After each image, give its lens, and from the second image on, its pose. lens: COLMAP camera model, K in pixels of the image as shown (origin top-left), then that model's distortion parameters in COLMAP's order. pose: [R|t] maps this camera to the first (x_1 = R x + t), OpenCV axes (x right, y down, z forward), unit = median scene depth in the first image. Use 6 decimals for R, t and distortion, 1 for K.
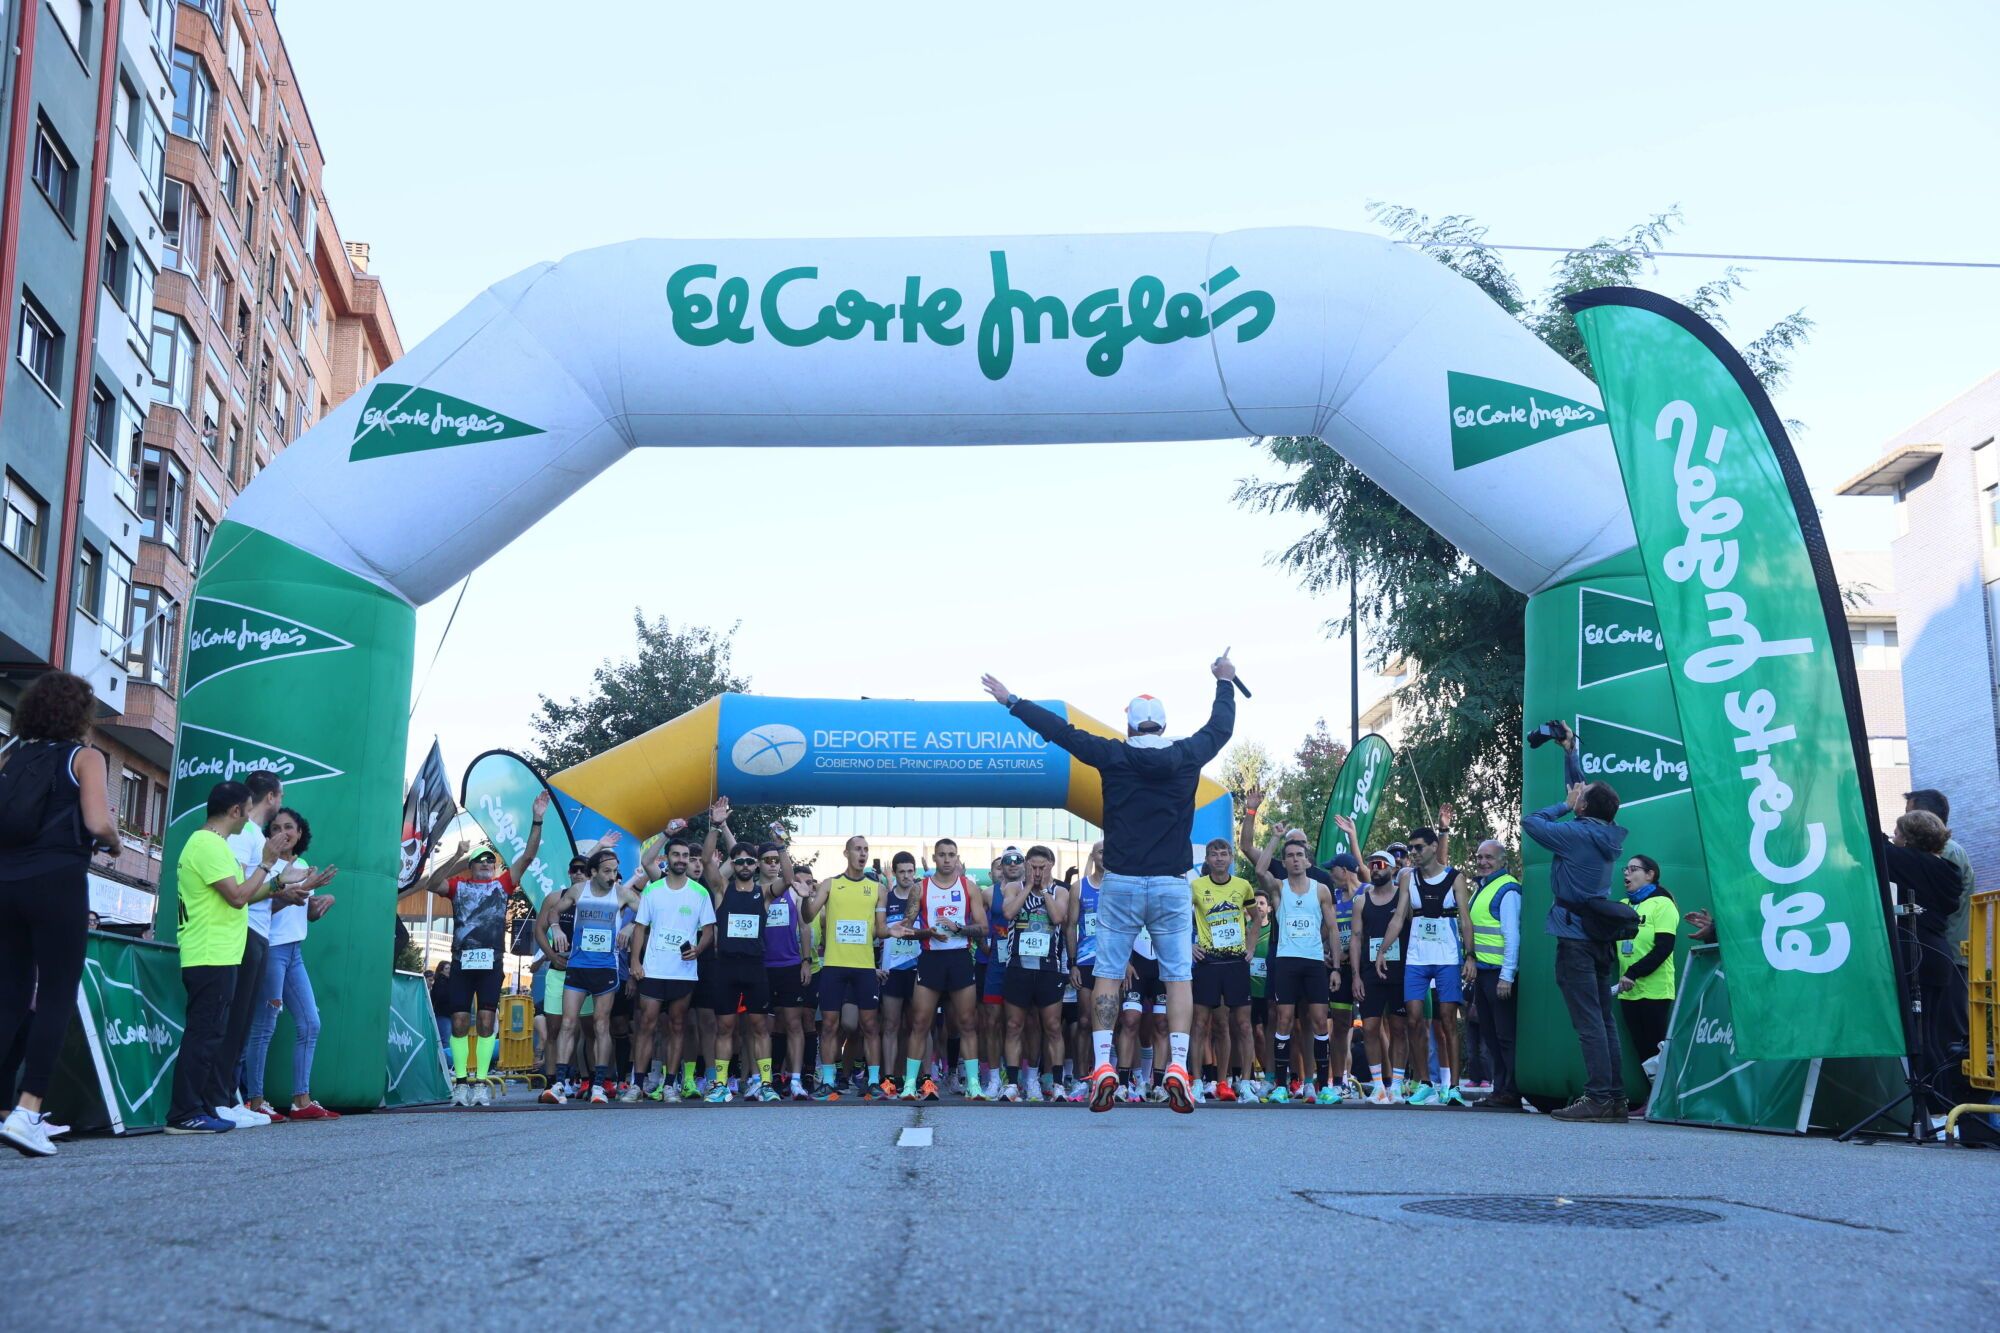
lens RADIAL K [[2020.3, 0, 997.4], [0, 2020.3, 683.8], [0, 0, 1]] dist [0.017544, 0.000000]
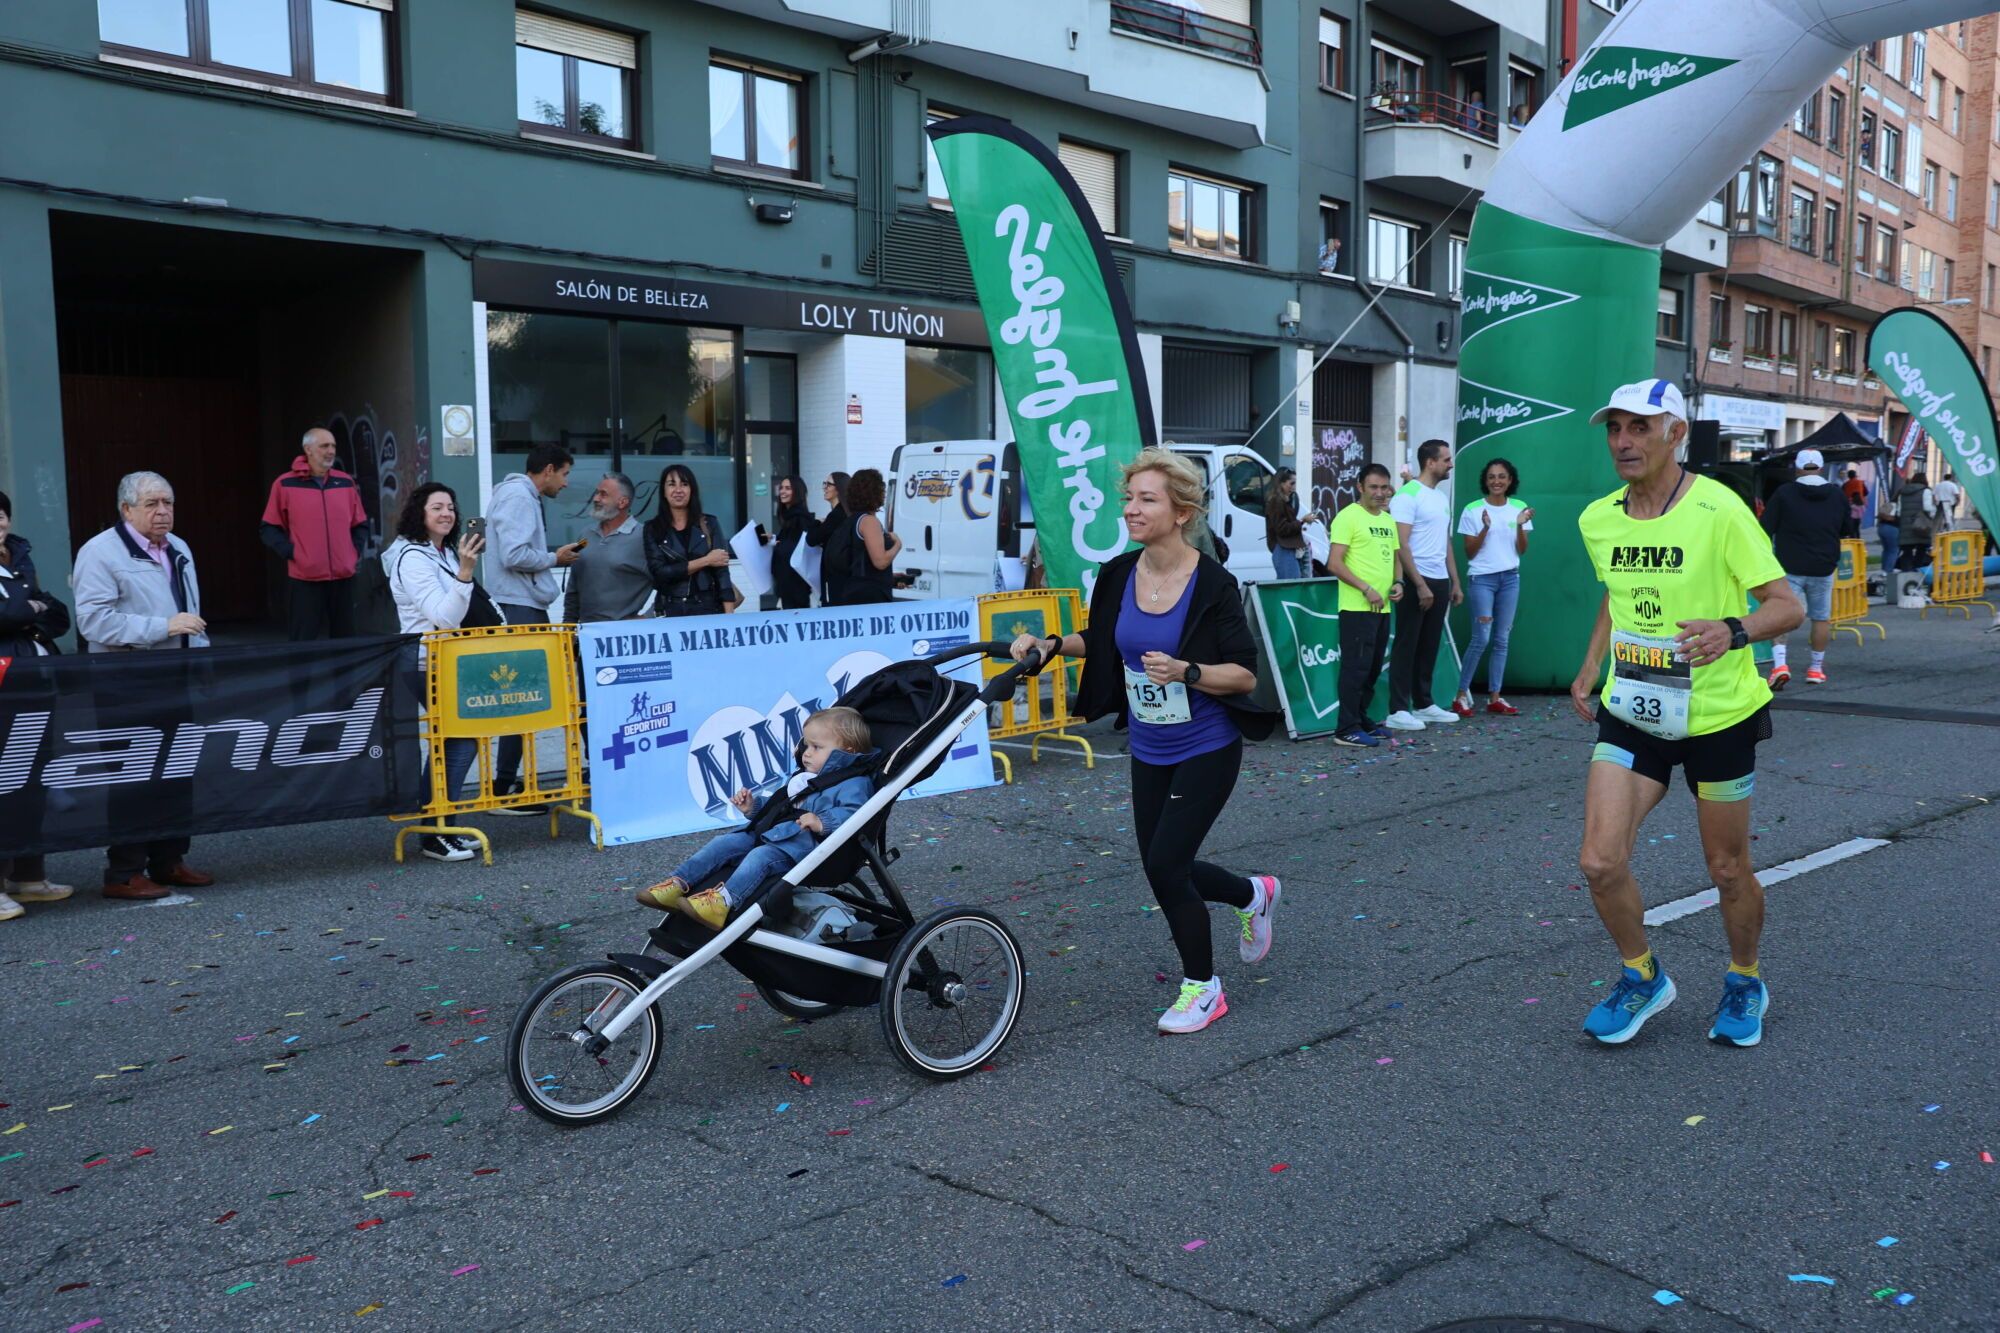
lens RADIAL K [[1567.0, 0, 1018.0], [0, 1567.0, 650.3], [0, 0, 1]] dist [-0.069060, 0.097985]
pose [[0.609277, 0.069796, -0.789880, 0.097029], [0.153774, 0.966809, 0.204044, -0.026669], [0.777904, -0.245782, 0.578322, 0.098506]]
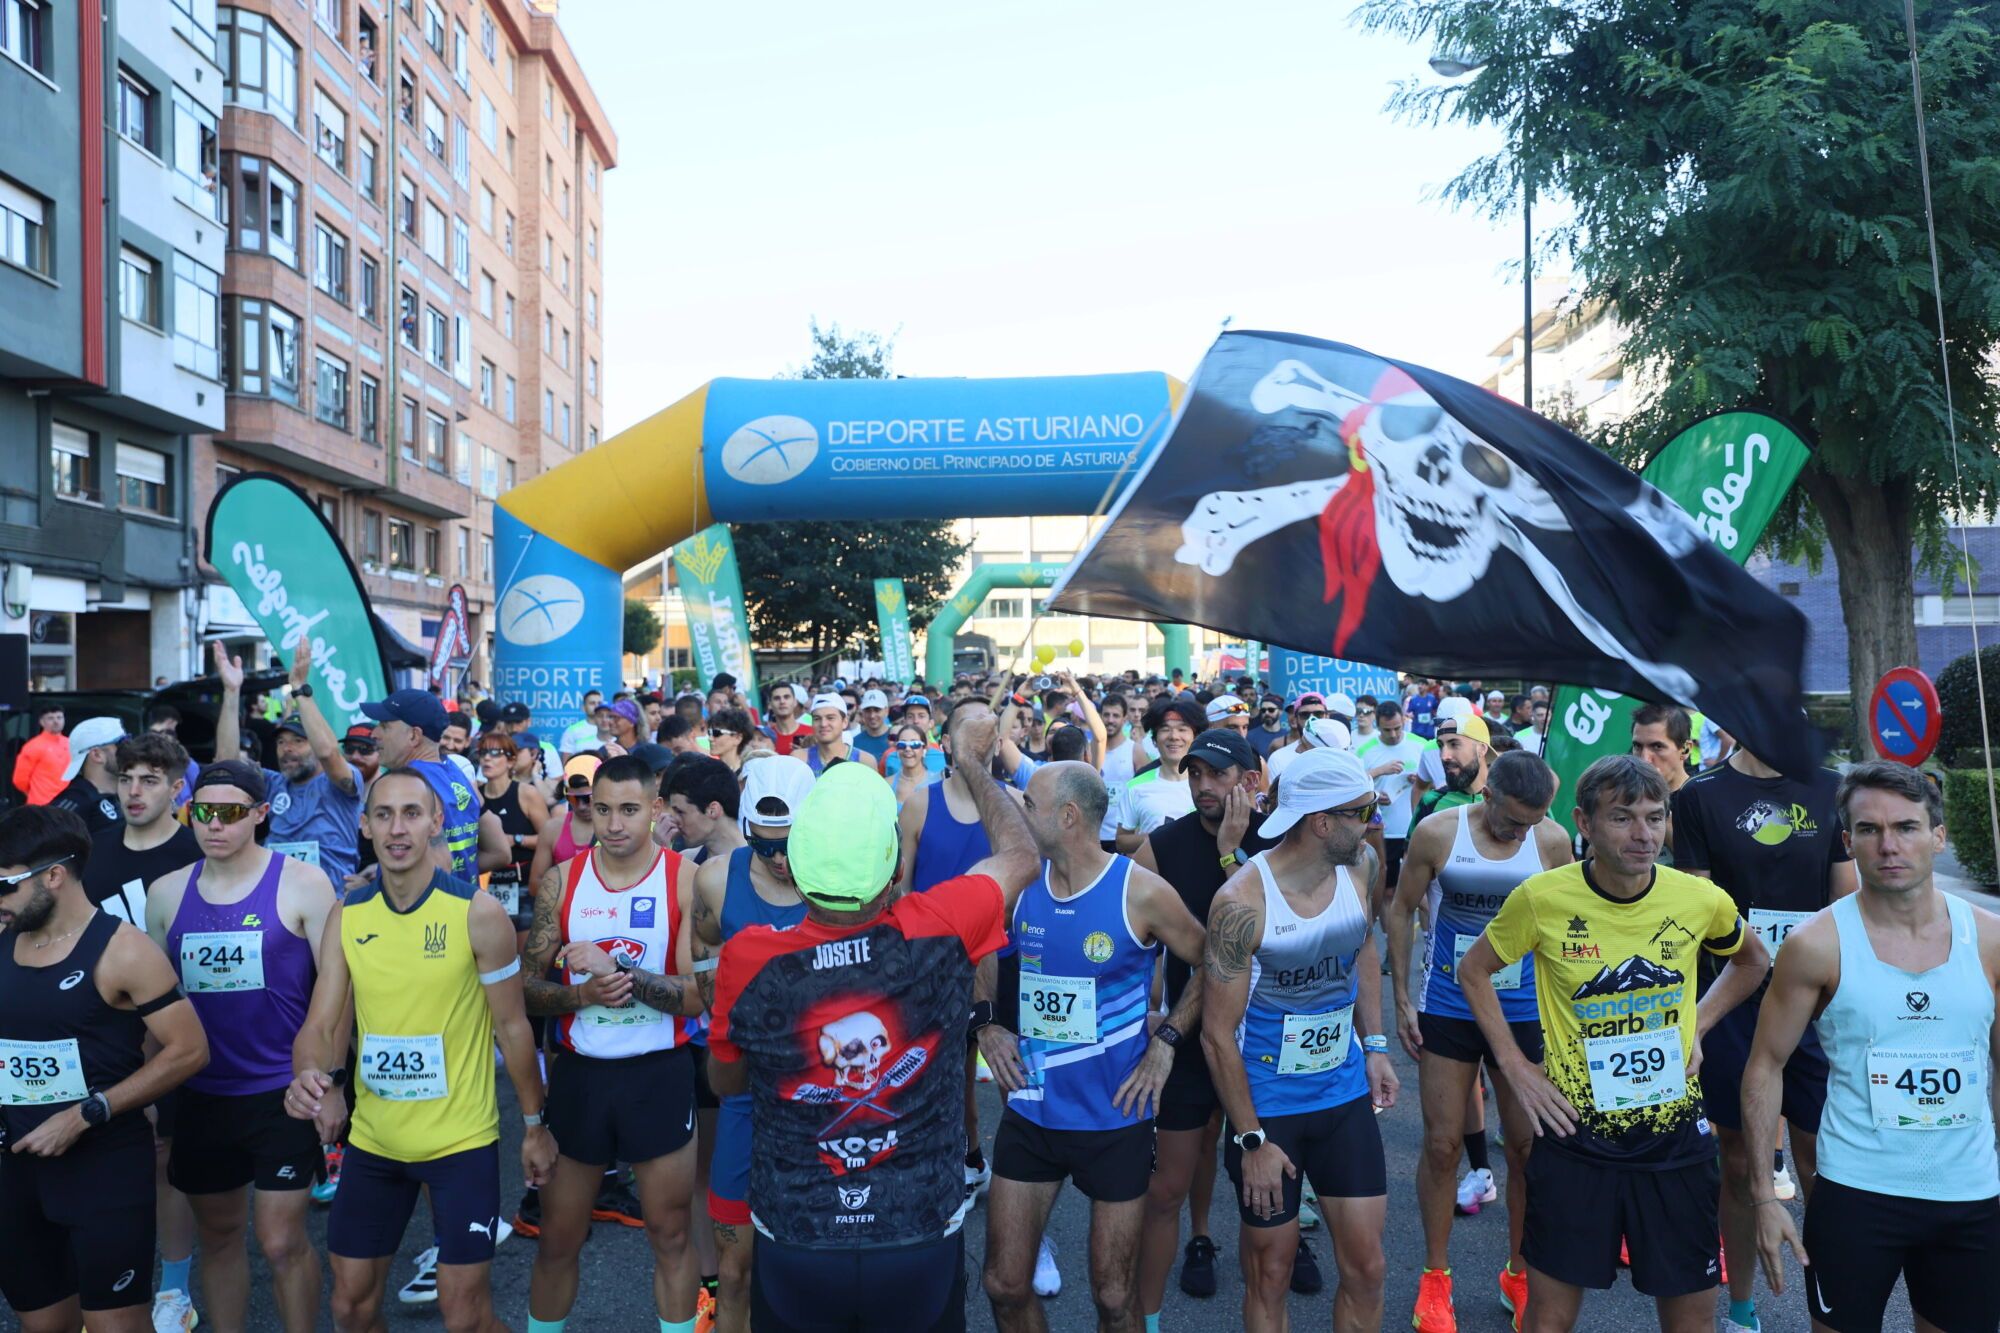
lens RADIAL K [[1557.4, 0, 984.5], [0, 1557.4, 664.2], [0, 0, 1]] dist [-0.066657, 0.069906]
pose [[0.993535, -0.014635, -0.112579, 0.030799], [0.034480, 0.983711, 0.176421, 0.011757], [0.108163, -0.179162, 0.977856, 0.426138]]
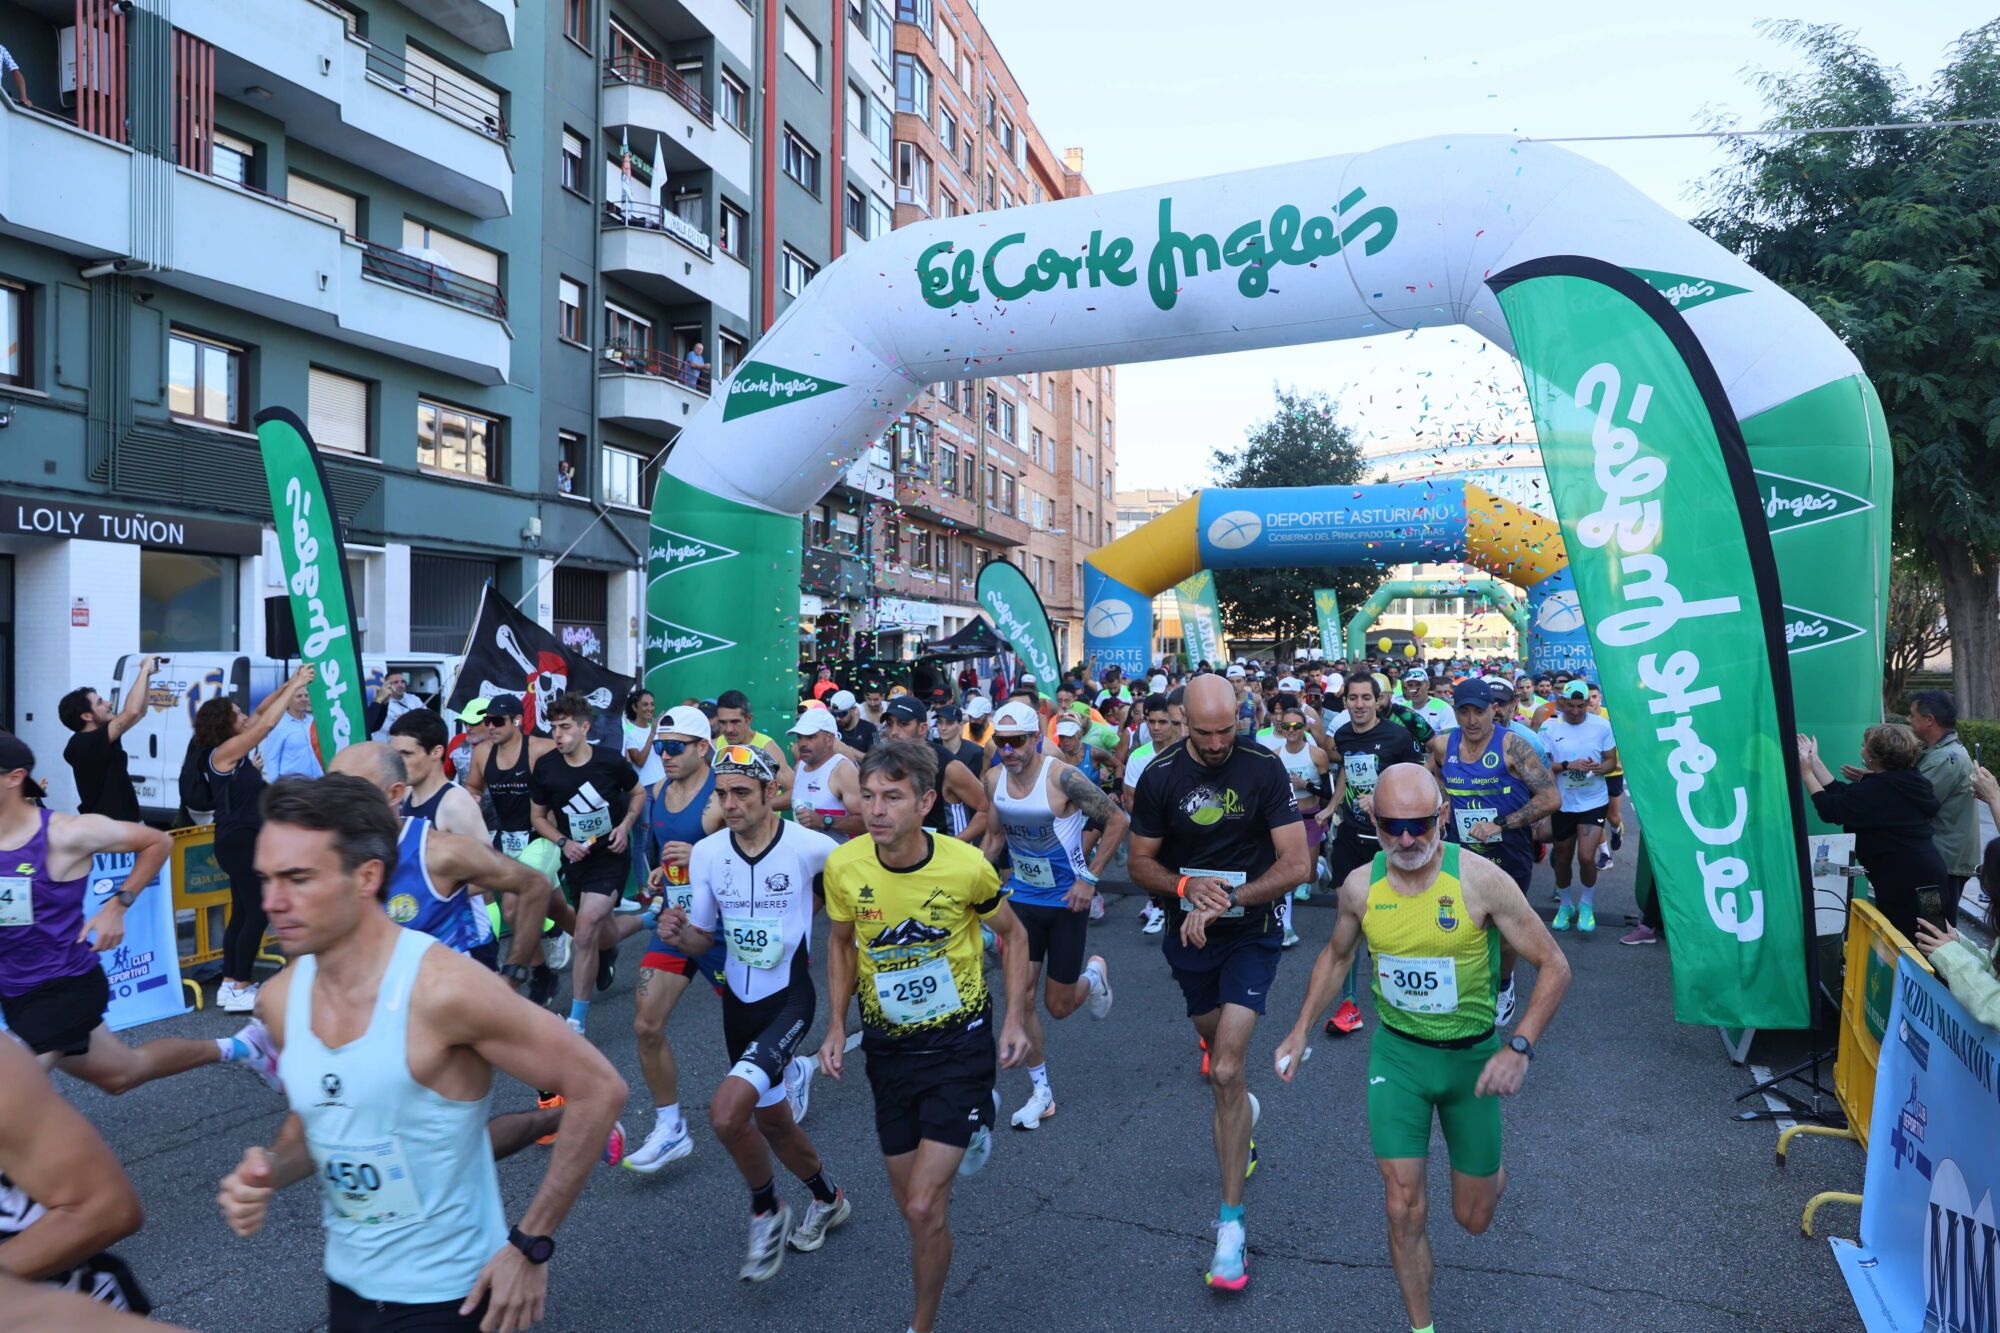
lens RADIAL K [[1357.5, 0, 1005.7], [0, 1357.5, 655.6], [0, 0, 1]] dist [-0.105115, 0.073341]
pose [[0.910971, -0.005577, -0.412433, 0.121532], [0.078914, 0.983795, 0.160999, -0.042865], [0.404851, -0.179212, 0.896649, 0.105447]]
